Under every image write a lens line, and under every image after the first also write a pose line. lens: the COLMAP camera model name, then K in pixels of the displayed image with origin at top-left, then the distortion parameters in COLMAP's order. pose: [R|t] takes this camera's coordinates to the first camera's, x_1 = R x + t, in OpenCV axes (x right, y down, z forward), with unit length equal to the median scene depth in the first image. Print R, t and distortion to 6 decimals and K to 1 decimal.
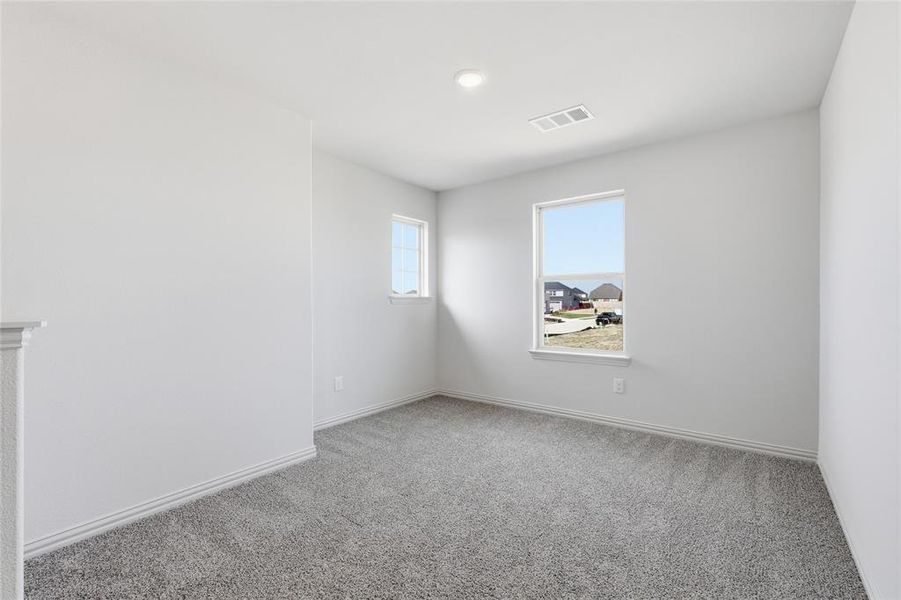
lens RADIAL K [[397.1, 0, 455.2], [0, 397.1, 299.7], [0, 0, 1]] dist [0.003228, -0.001852]
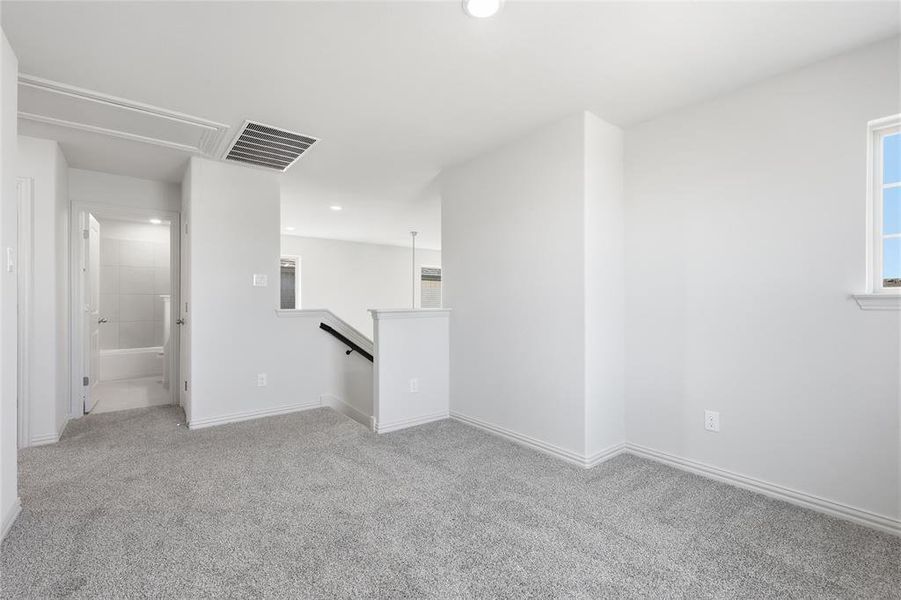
lens RADIAL K [[397.1, 0, 451.3], [0, 397.1, 302.4], [0, 0, 1]] dist [0.003228, -0.001852]
pose [[-0.240337, 0.000920, -0.970689, 0.495659], [-0.003605, 0.999992, 0.001841, 0.002604], [0.970683, 0.003942, -0.240332, 0.719274]]
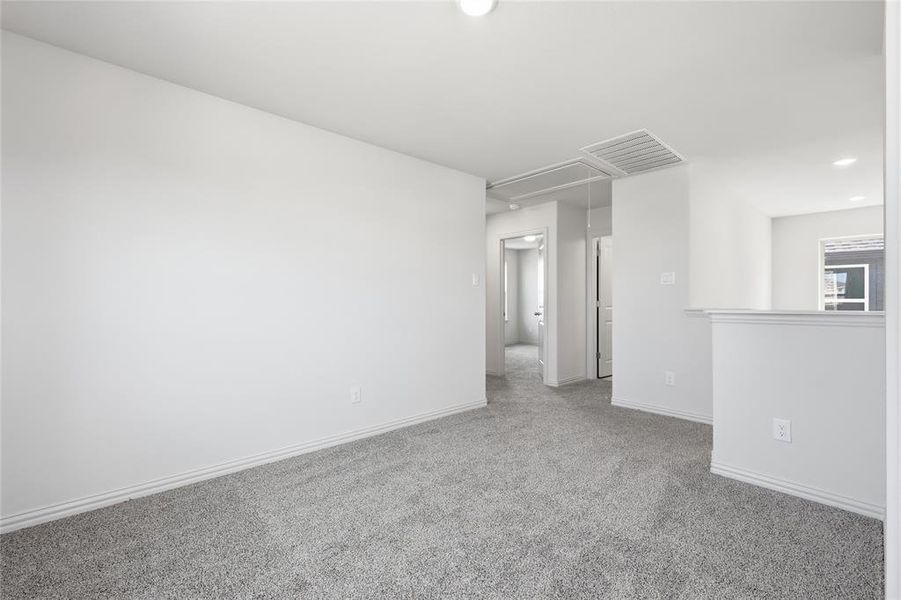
lens RADIAL K [[397.1, 0, 451.4], [0, 397.1, 296.5], [0, 0, 1]] dist [0.003228, -0.001852]
pose [[-0.981475, 0.000279, 0.191590, -0.043761], [-0.000888, 0.999982, -0.006006, 0.003669], [-0.191588, -0.006065, -0.981457, 1.120065]]
